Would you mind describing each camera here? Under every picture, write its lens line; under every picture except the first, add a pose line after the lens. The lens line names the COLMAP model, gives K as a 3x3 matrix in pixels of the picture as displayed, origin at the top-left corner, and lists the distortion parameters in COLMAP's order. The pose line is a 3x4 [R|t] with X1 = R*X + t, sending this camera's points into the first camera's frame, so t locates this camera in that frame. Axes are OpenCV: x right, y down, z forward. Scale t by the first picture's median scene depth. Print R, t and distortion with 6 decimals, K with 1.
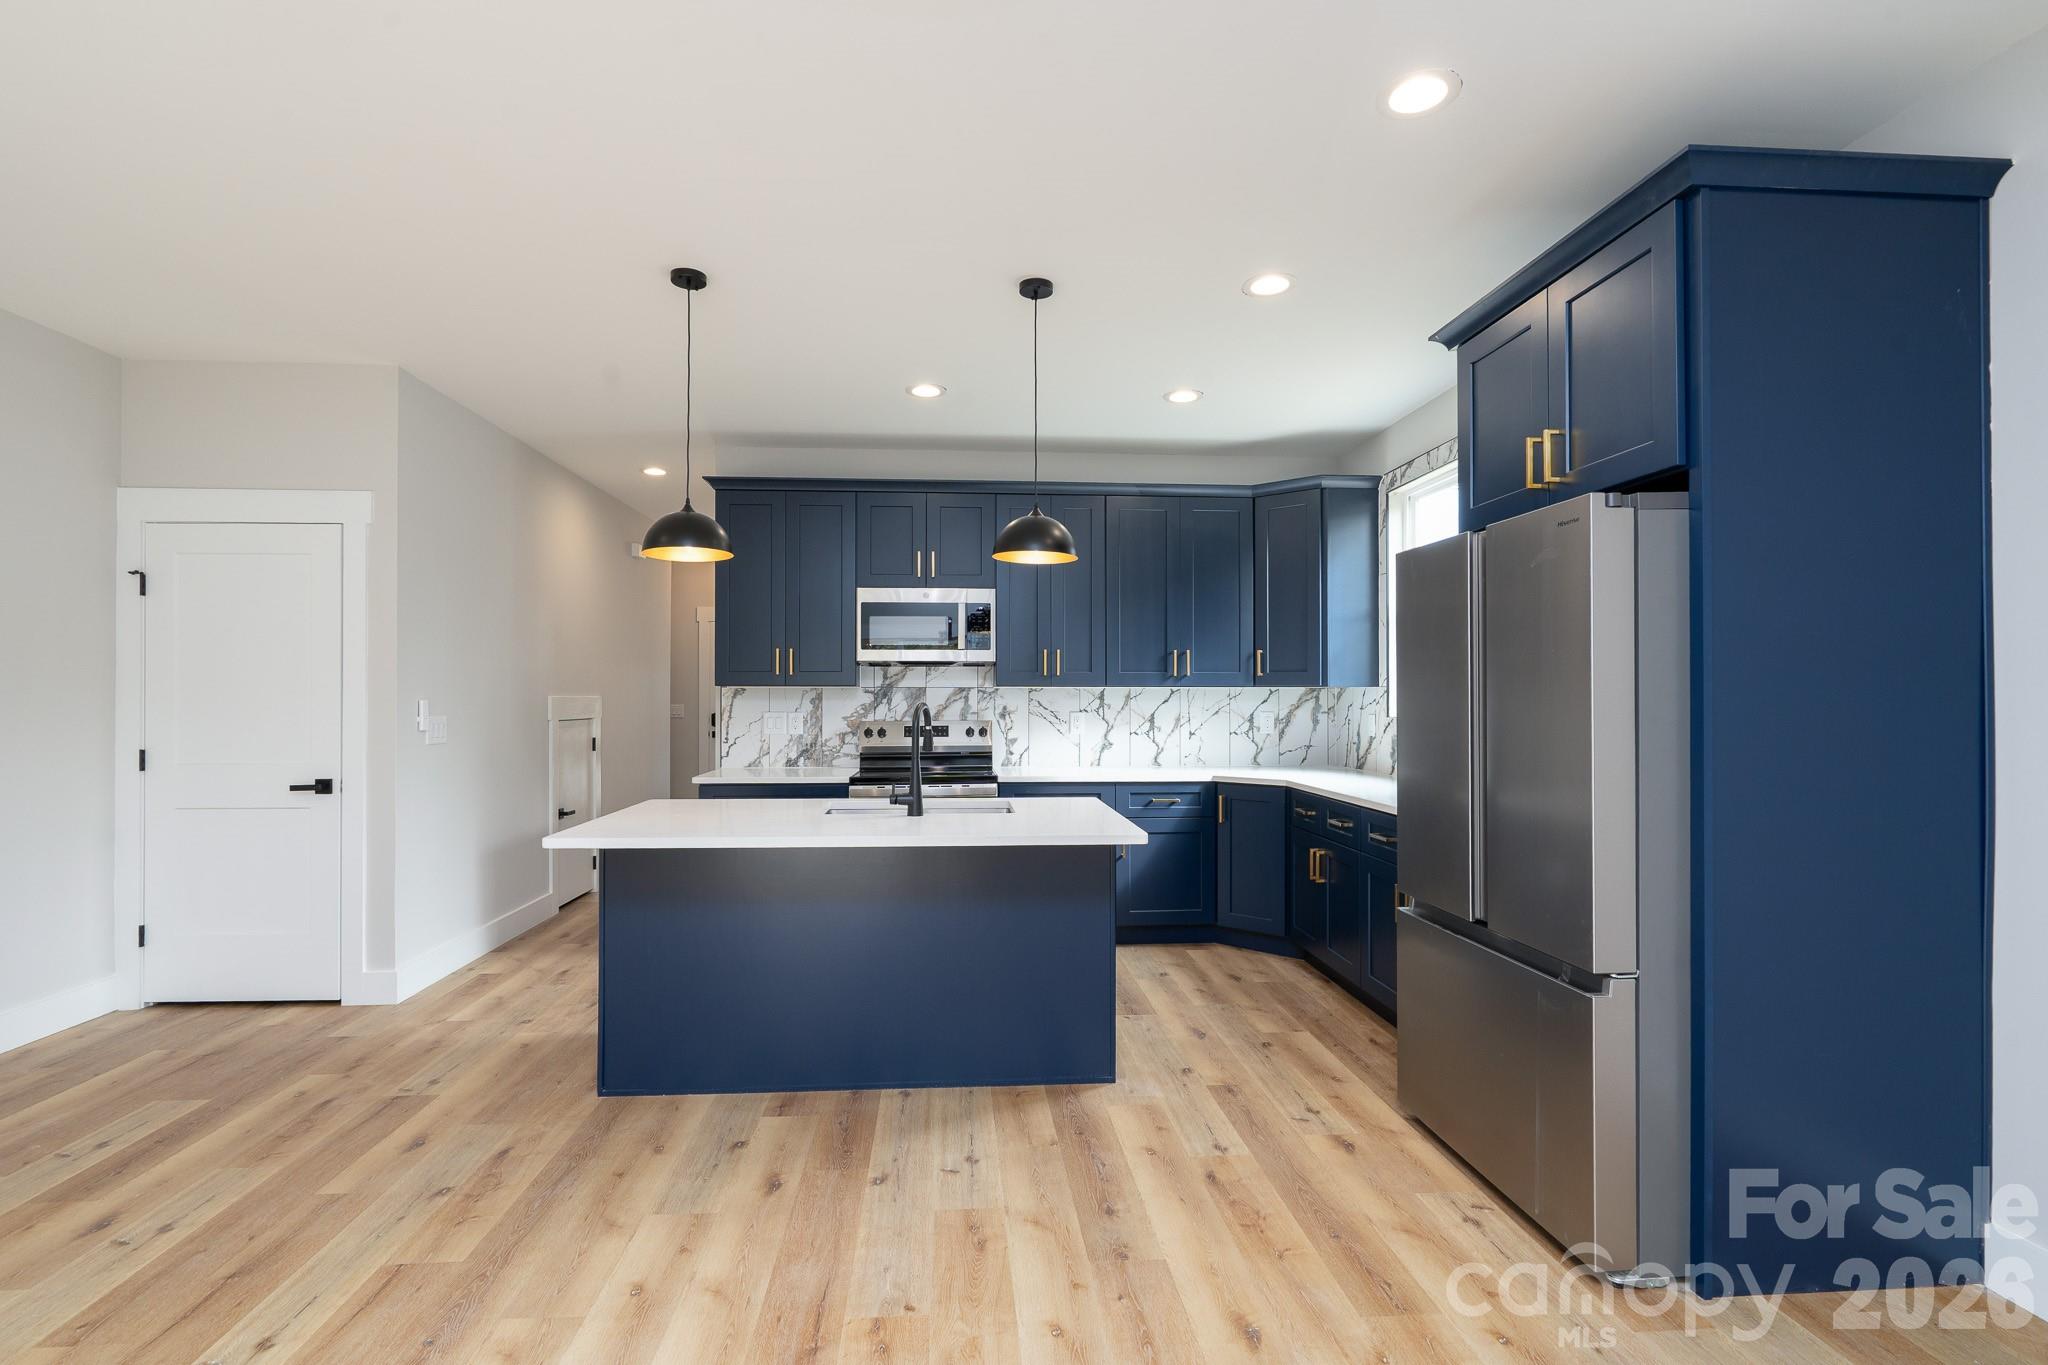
lens RADIAL K [[951.3, 0, 1028.0], [0, 951.3, 690.4], [0, 0, 1]] dist [-0.001315, 0.000334]
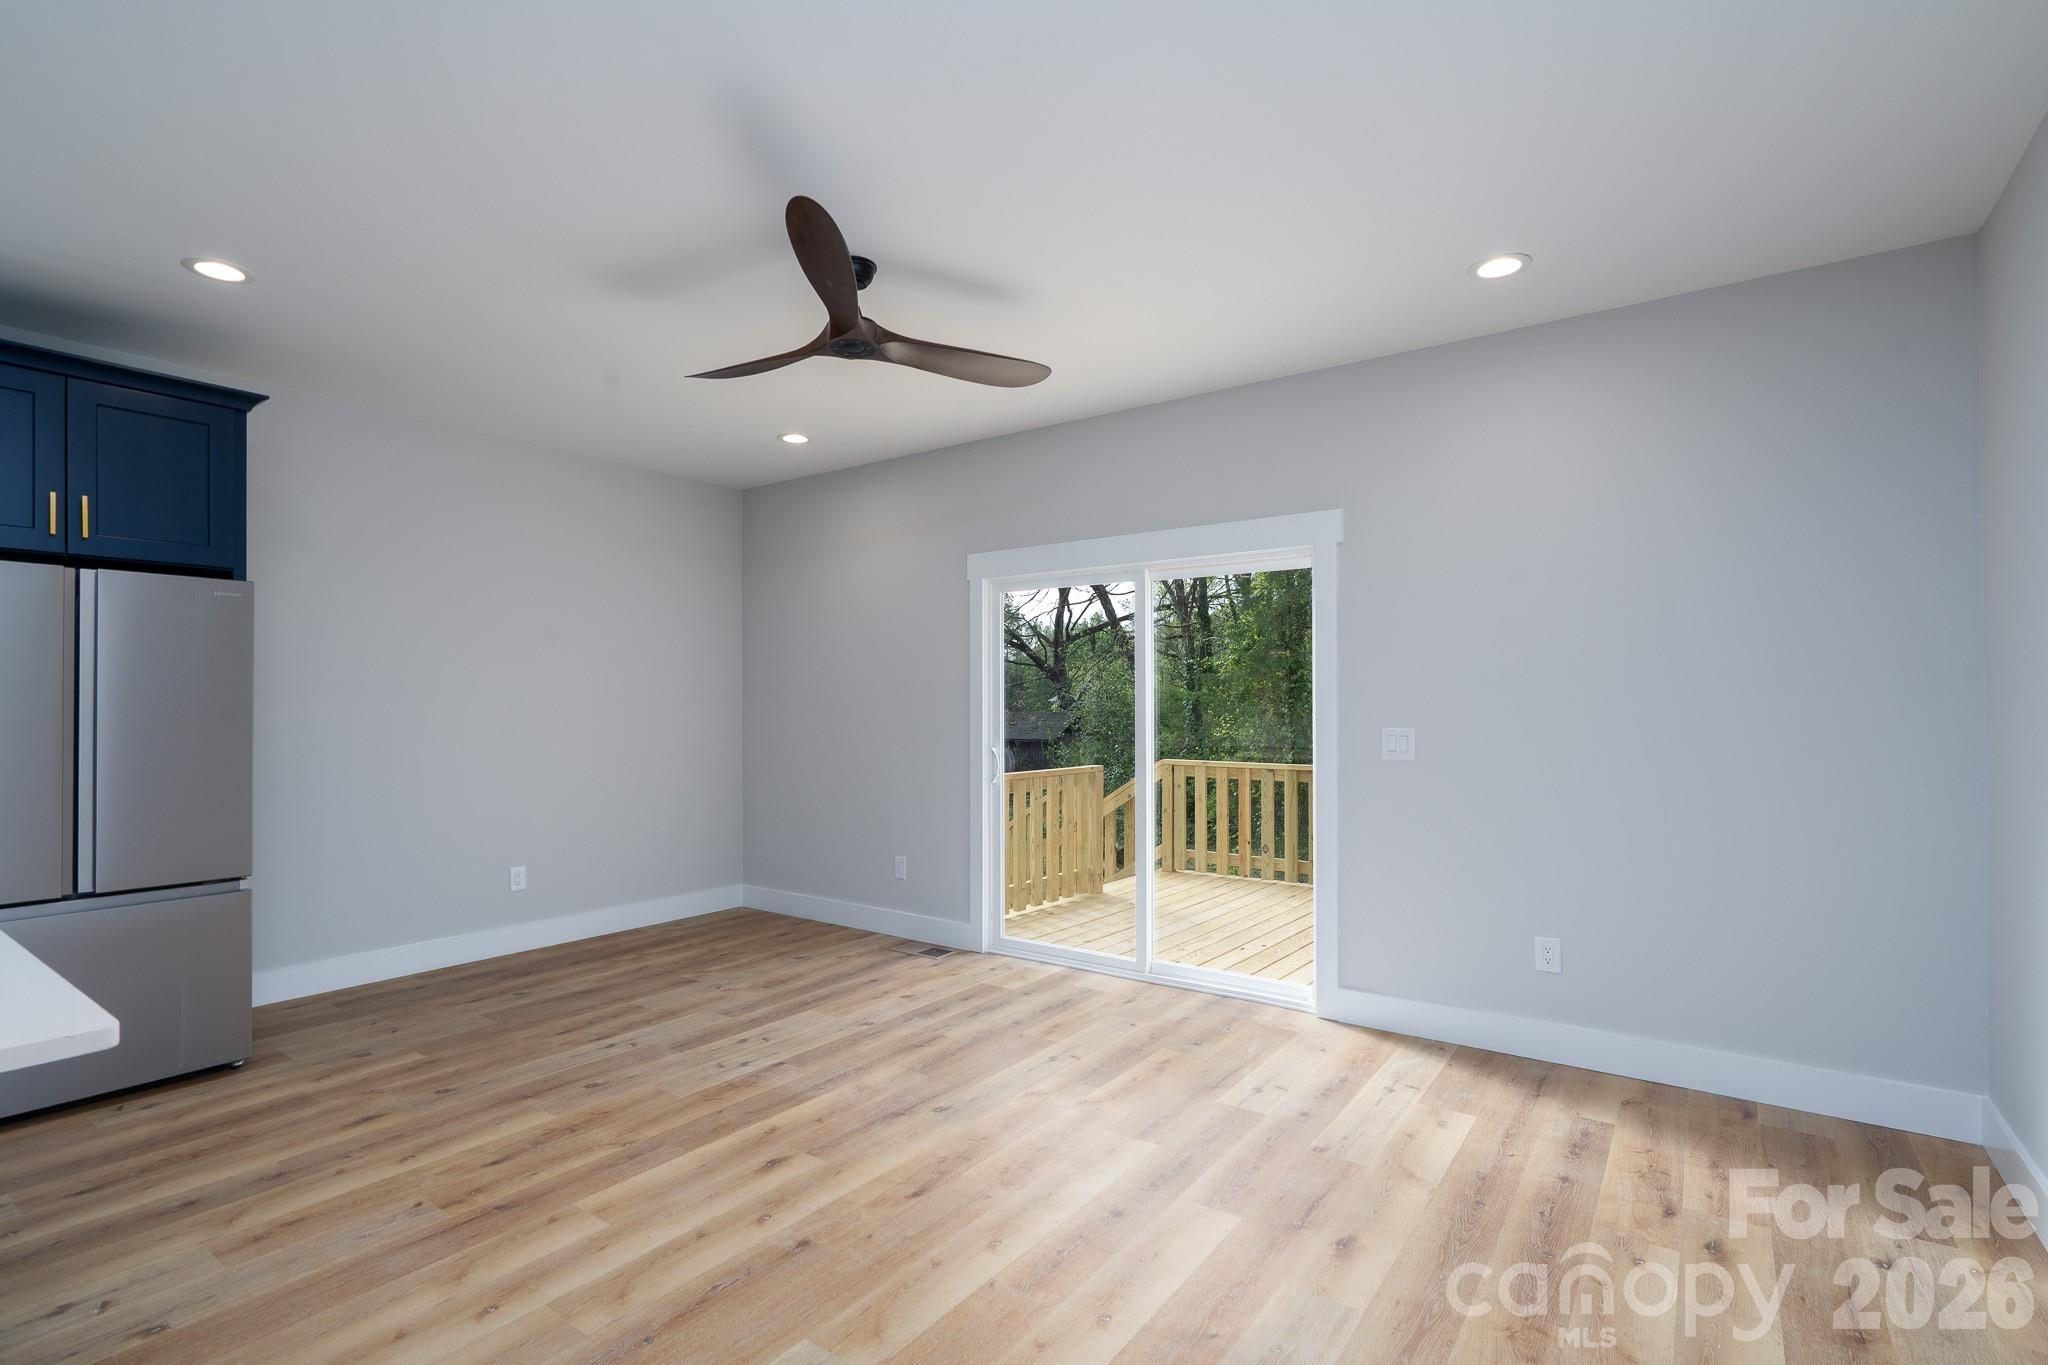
lens RADIAL K [[951.3, 0, 994.8], [0, 951.3, 701.4], [0, 0, 1]] dist [-0.001315, 0.000334]
pose [[-0.745390, -0.001159, 0.666628, -1.375251], [-0.011550, 0.999871, -0.011175, 0.007088], [-0.666528, -0.016029, -0.745307, 1.316564]]
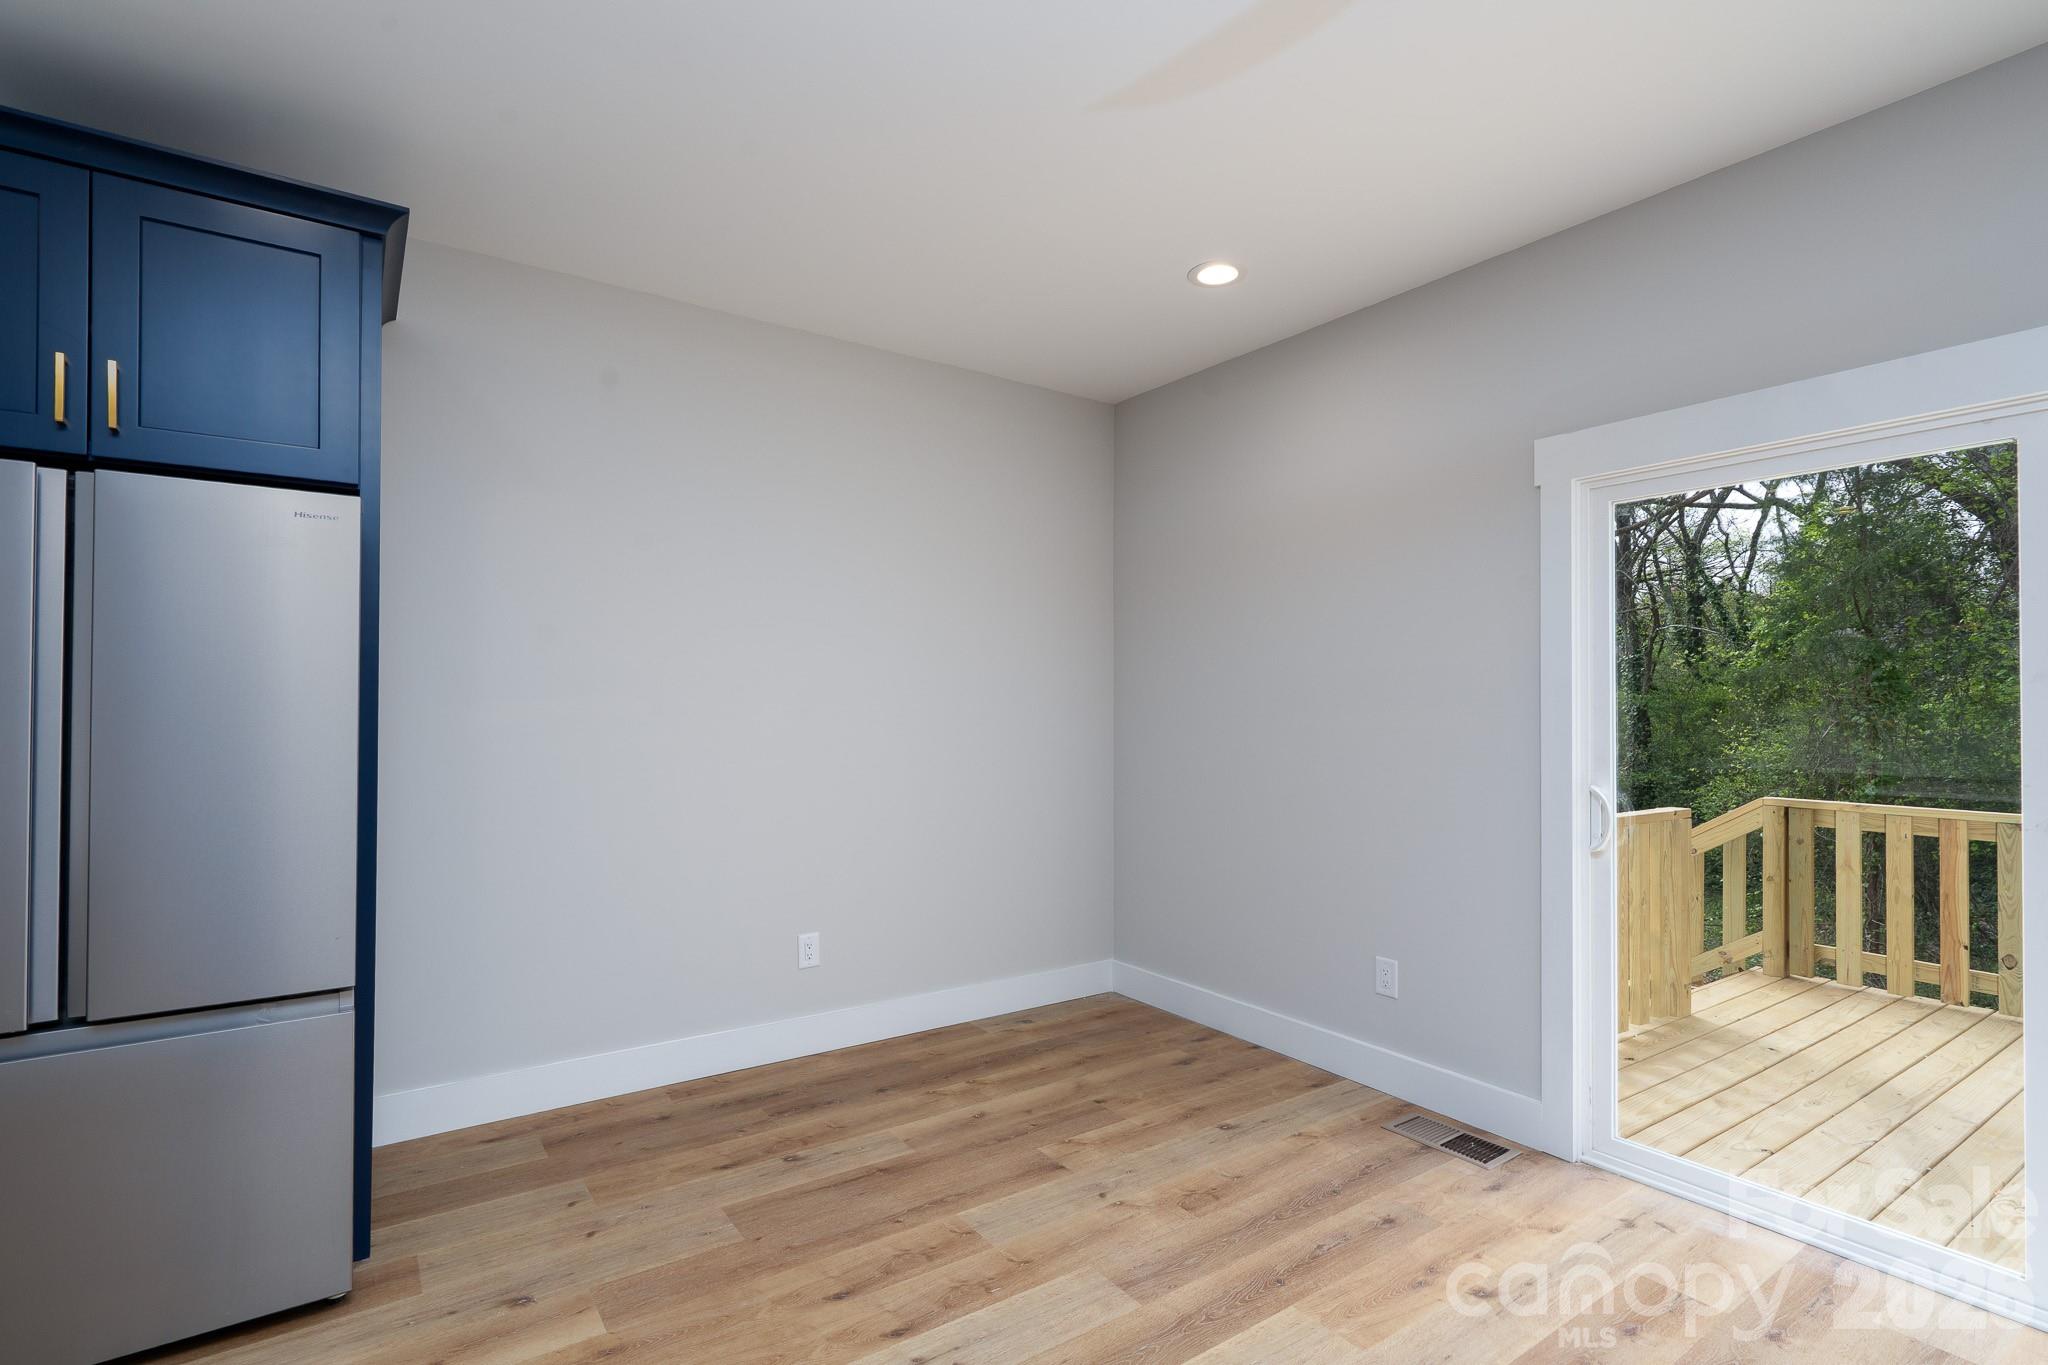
lens RADIAL K [[951.3, 0, 1004.2], [0, 951.3, 696.7], [0, 0, 1]] dist [-0.001315, 0.000334]
pose [[-0.491155, 0.006479, 0.871048, -0.535209], [-0.019178, 0.999650, -0.018249, 0.022819], [-0.870861, -0.025668, -0.490859, 0.873434]]
